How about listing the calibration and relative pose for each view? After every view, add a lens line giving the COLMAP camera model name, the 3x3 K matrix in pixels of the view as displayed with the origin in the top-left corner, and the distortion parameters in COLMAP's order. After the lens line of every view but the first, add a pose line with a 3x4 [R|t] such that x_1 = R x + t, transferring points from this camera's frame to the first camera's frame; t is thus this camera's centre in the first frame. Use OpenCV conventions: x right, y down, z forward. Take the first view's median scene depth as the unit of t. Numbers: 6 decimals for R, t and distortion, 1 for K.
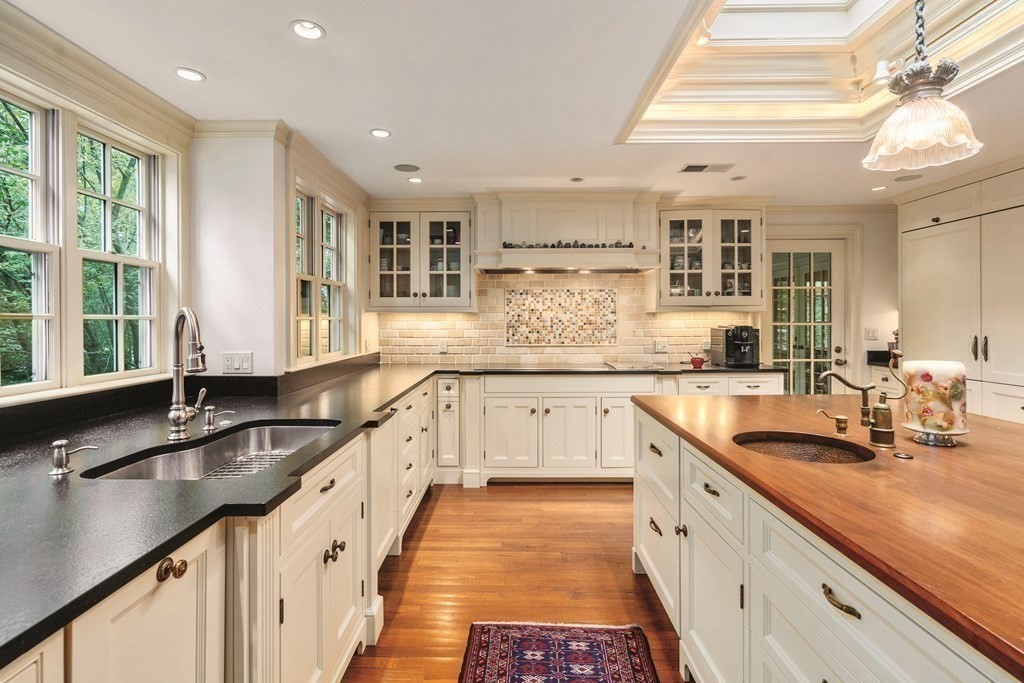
lens RADIAL K [[471.4, 0, 511.6], [0, 471.4, 318.6], [0, 0, 1]] dist [-0.002569, 0.000658]
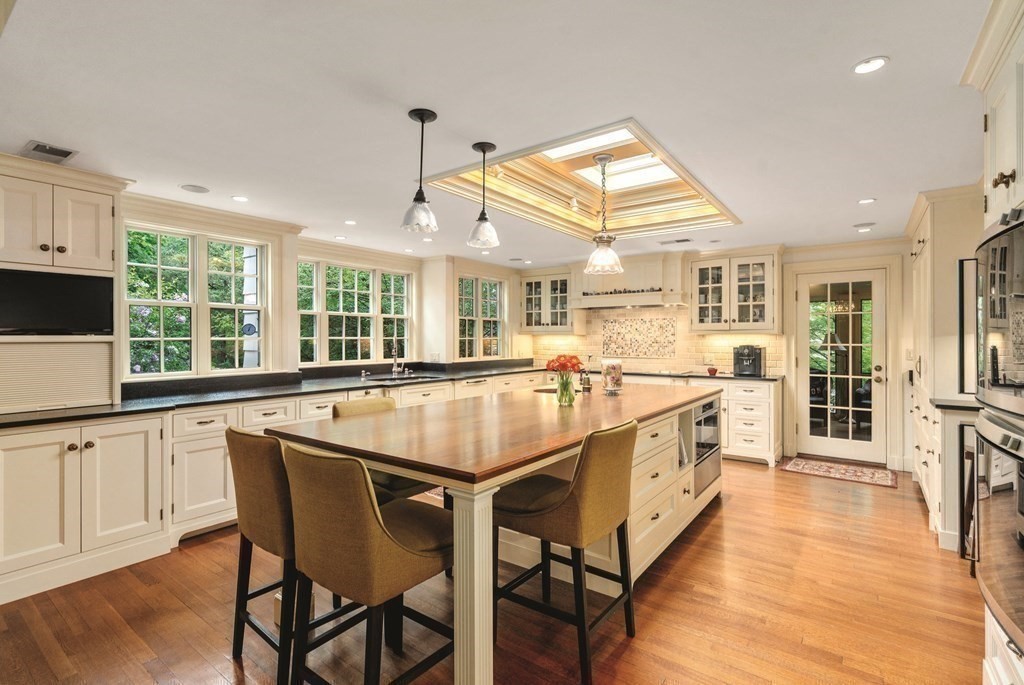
lens RADIAL K [[471.4, 0, 515.9], [0, 471.4, 338.7], [0, 0, 1]] dist [-0.002569, 0.000658]
pose [[0.814695, 0.005761, -0.579861, 0.695903], [-0.001839, 0.999971, 0.007351, -0.011514], [0.579887, -0.004922, 0.814682, -0.437140]]
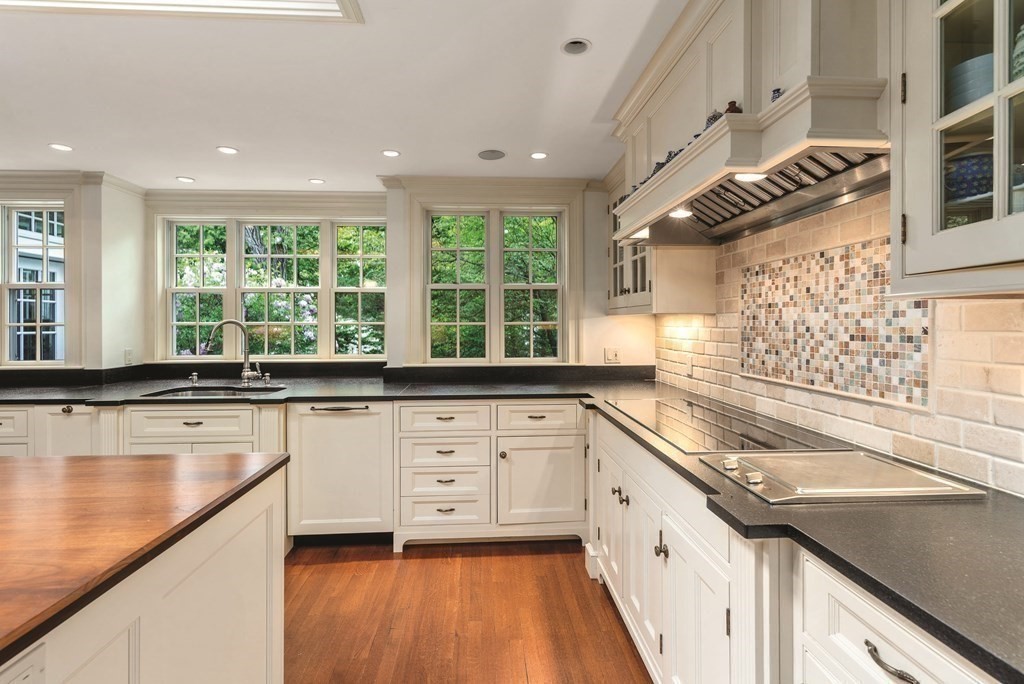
lens RADIAL K [[511.6, 0, 511.2], [0, 511.6, 324.2], [0, 0, 1]] dist [0.053507, 0.000704]
pose [[0.069919, 0.001580, -0.997551, 0.588596], [0.001726, 0.999997, 0.001705, -0.000852], [0.997551, -0.001841, 0.069916, 0.760173]]
